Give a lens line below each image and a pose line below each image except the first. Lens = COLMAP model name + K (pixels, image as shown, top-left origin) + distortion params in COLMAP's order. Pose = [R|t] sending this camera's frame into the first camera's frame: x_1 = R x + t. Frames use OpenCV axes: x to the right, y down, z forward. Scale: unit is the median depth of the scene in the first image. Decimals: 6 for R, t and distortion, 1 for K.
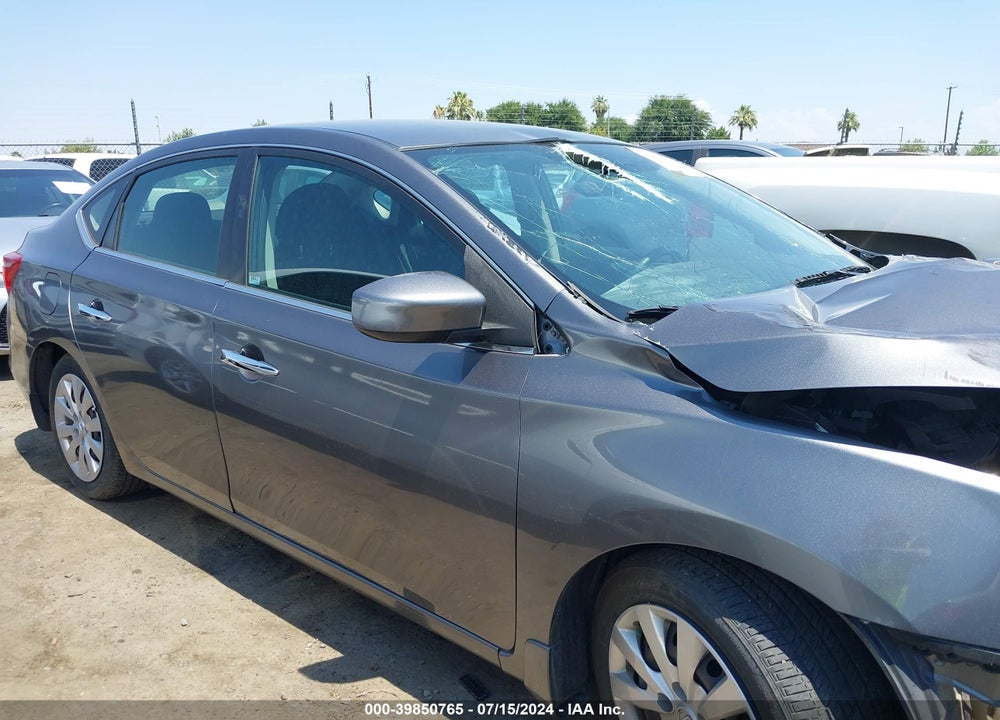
lens RADIAL K [[777.1, 0, 500.0], [0, 777.1, 360.0], [0, 0, 1]] dist [0.007738, -0.009388]
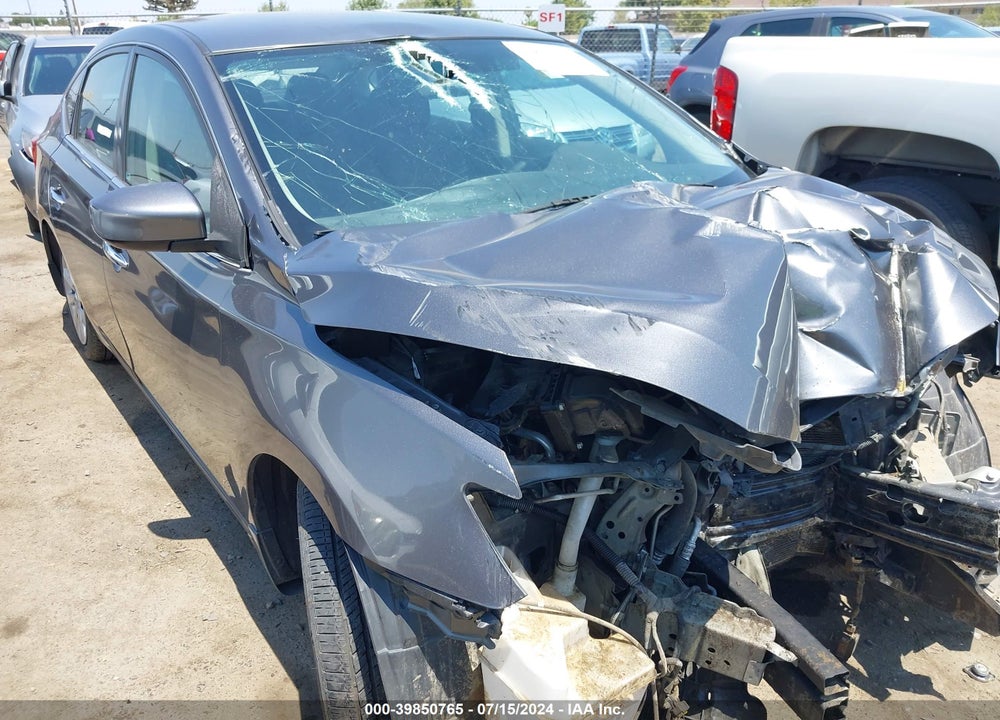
lens RADIAL K [[784.0, 0, 497.2], [0, 784.0, 370.5], [0, 0, 1]] dist [-0.009500, 0.003771]
pose [[0.974951, 0.085663, -0.205260, 0.429993], [-0.050223, 0.983810, 0.172031, -0.049589], [0.216673, -0.157413, 0.963470, 0.020841]]
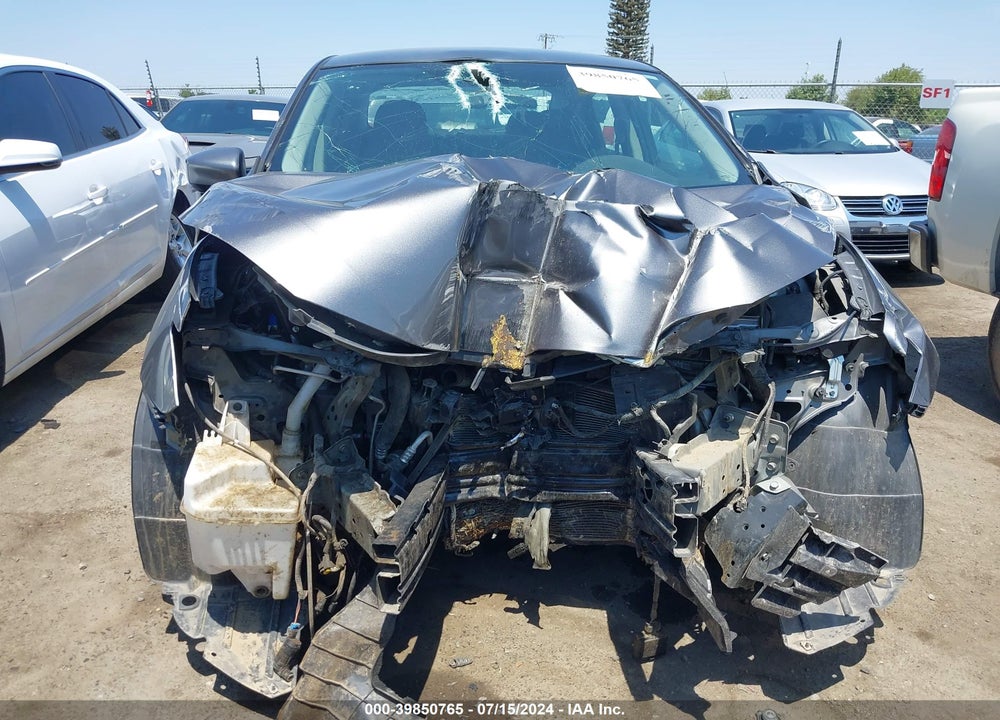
lens RADIAL K [[777.1, 0, 500.0], [0, 777.1, 360.0], [0, 0, 1]] dist [0.007738, -0.009388]
pose [[0.746447, 0.218616, -0.628510, 0.960672], [-0.178250, 0.975667, 0.127671, 0.001035], [0.641127, 0.016732, 0.767252, 0.142771]]
